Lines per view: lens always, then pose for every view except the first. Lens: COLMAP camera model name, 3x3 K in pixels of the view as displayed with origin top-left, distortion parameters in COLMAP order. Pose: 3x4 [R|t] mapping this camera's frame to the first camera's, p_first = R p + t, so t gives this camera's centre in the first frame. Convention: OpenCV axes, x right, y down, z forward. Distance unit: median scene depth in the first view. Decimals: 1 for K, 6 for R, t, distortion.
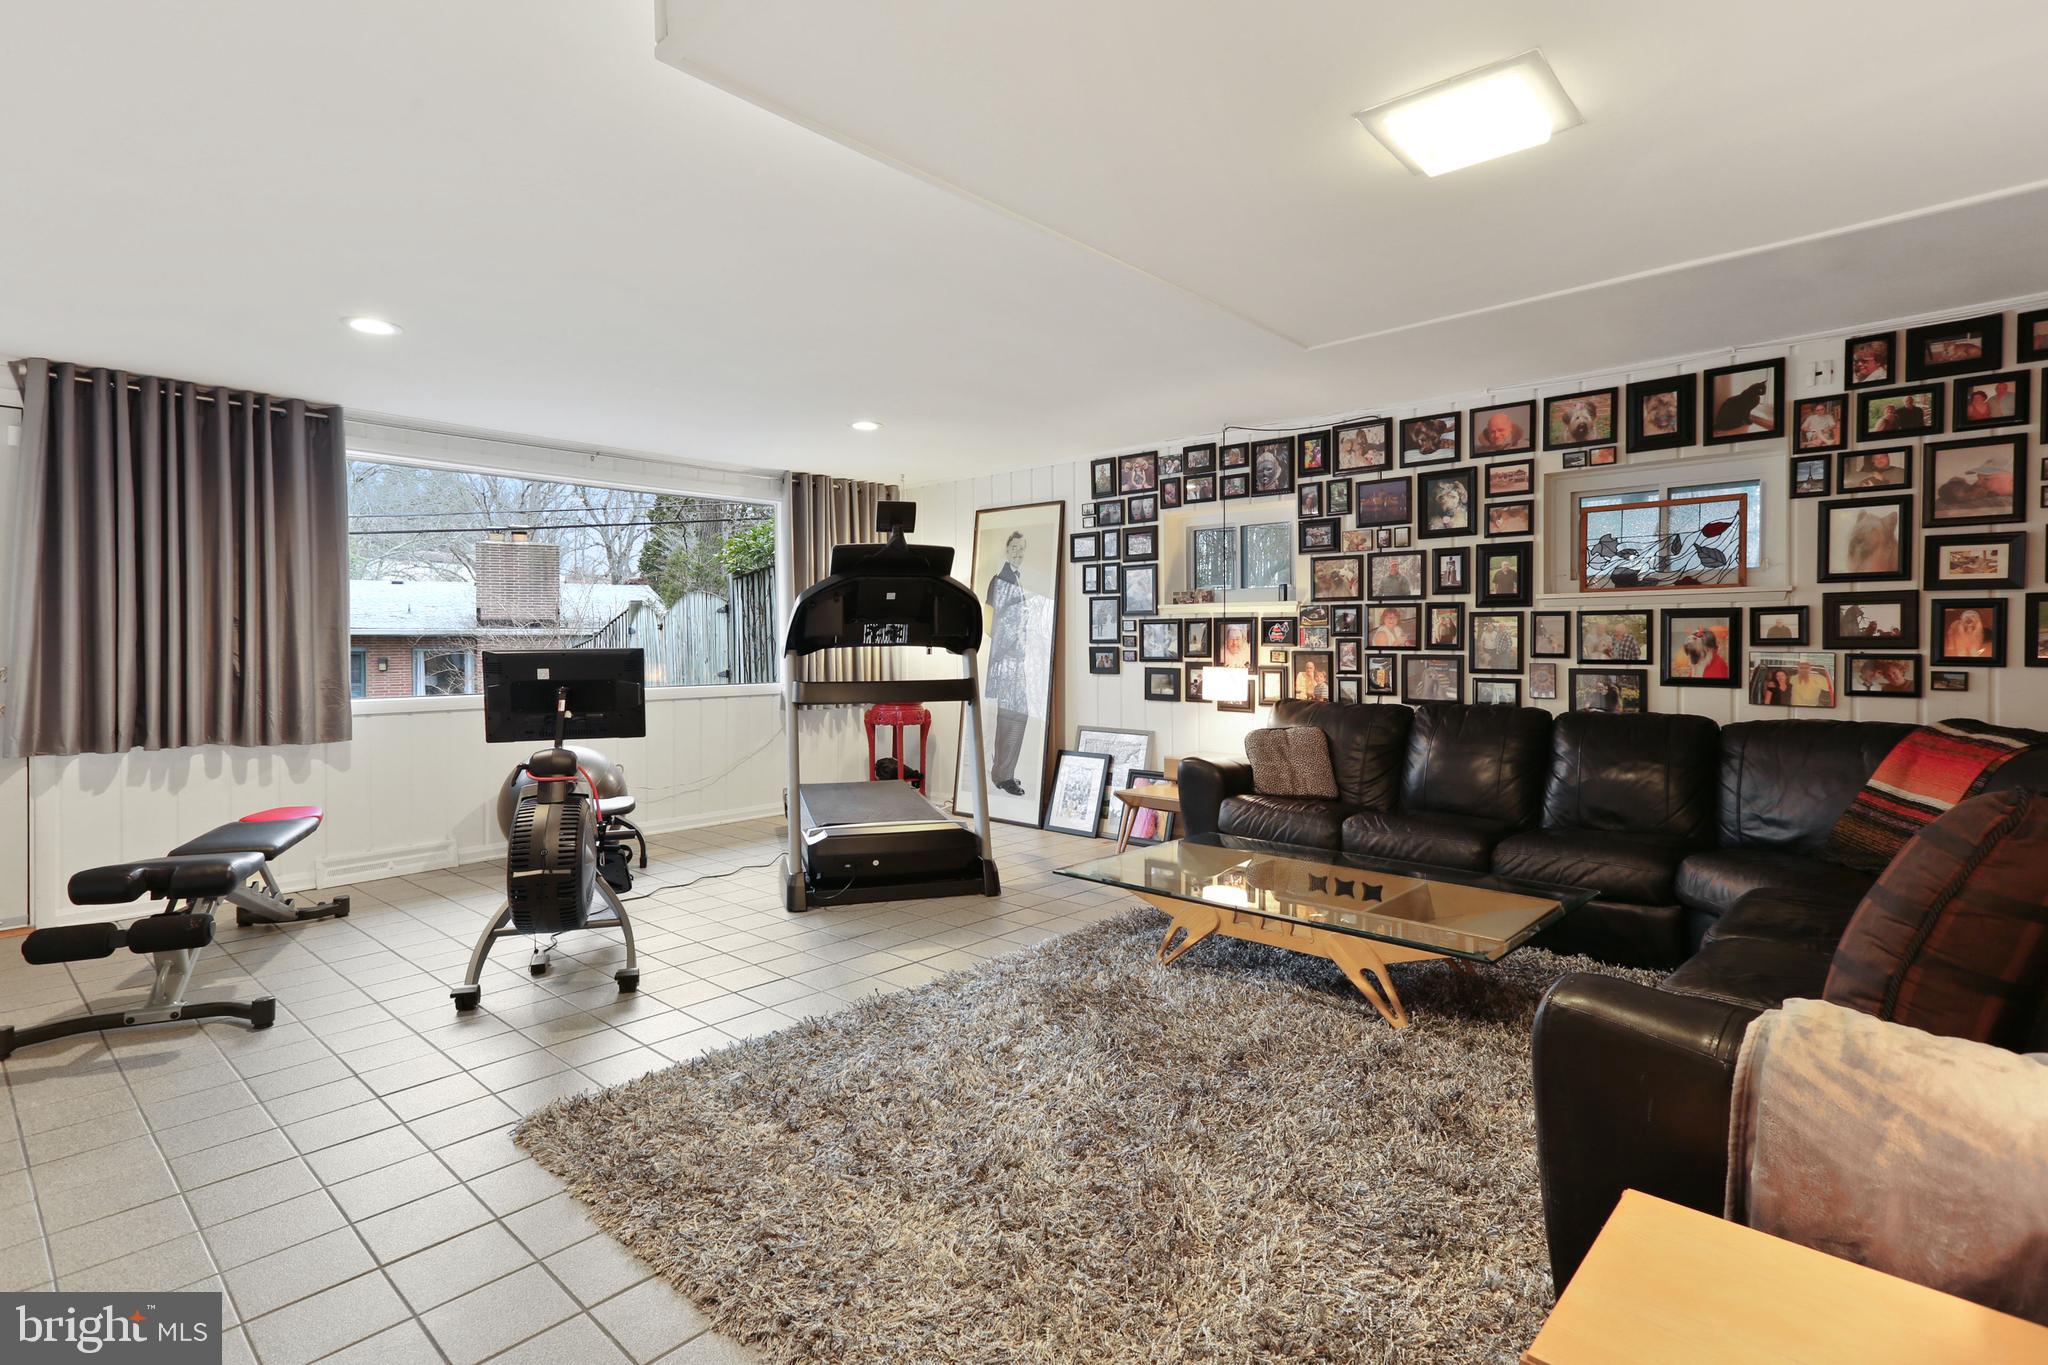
lens RADIAL K [[1007.6, 0, 1020.1], [0, 1007.6, 668.4], [0, 0, 1]] dist [0.030423, 0.001491]
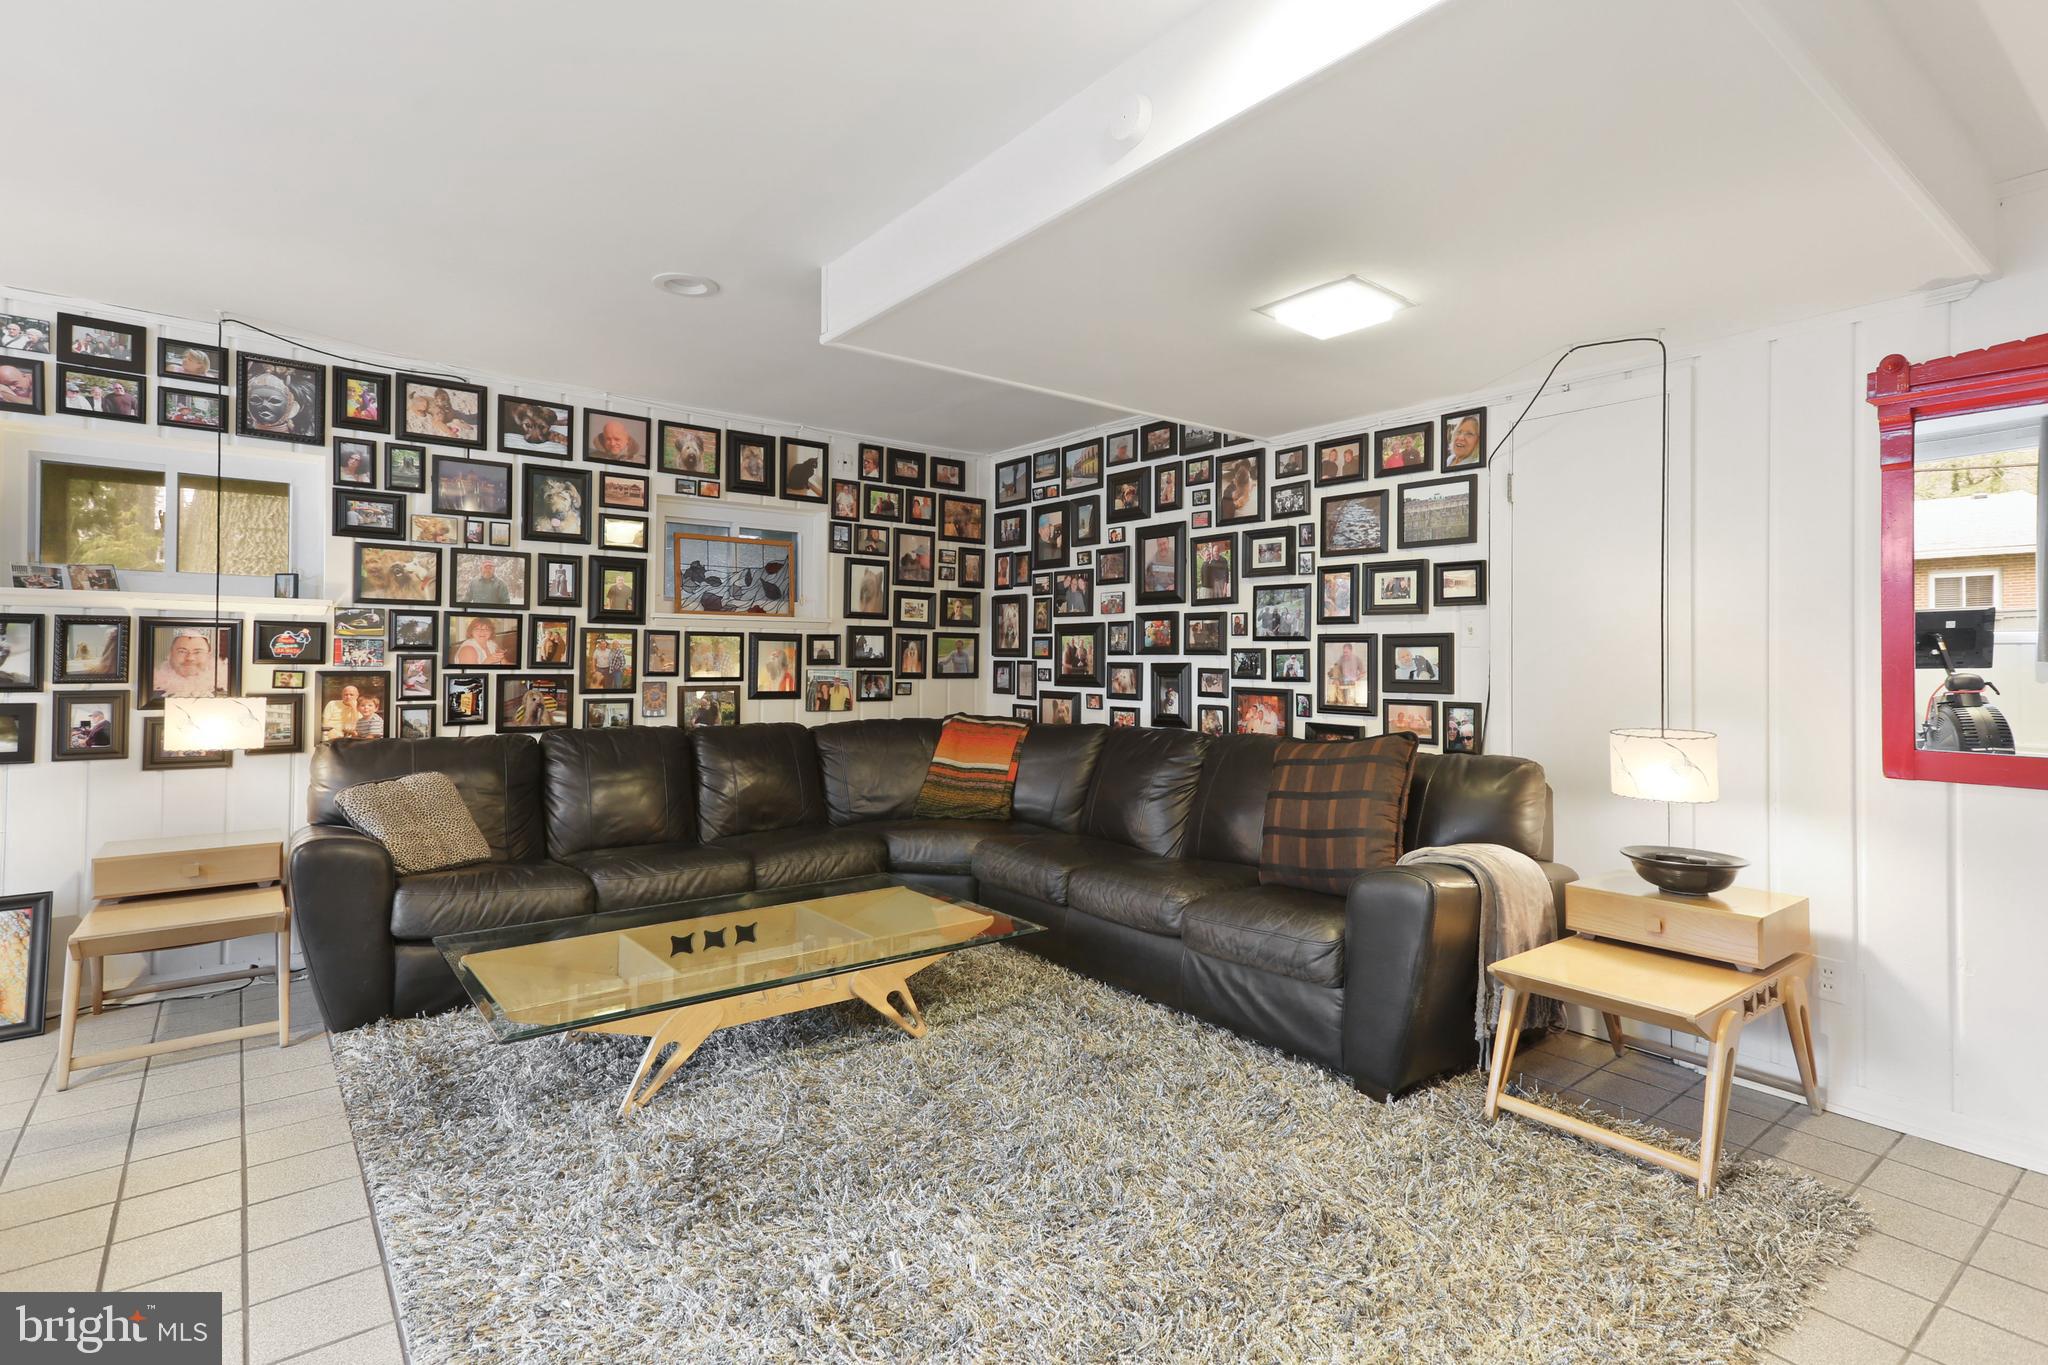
lens RADIAL K [[1007.6, 0, 1022.8], [0, 1007.6, 662.3], [0, 0, 1]] dist [0.030423, 0.001491]
pose [[0.165219, 0.002252, 0.986254, -0.414969], [0.018949, 0.999806, -0.005457, -0.011978], [-0.986075, 0.019591, 0.165144, 0.478636]]
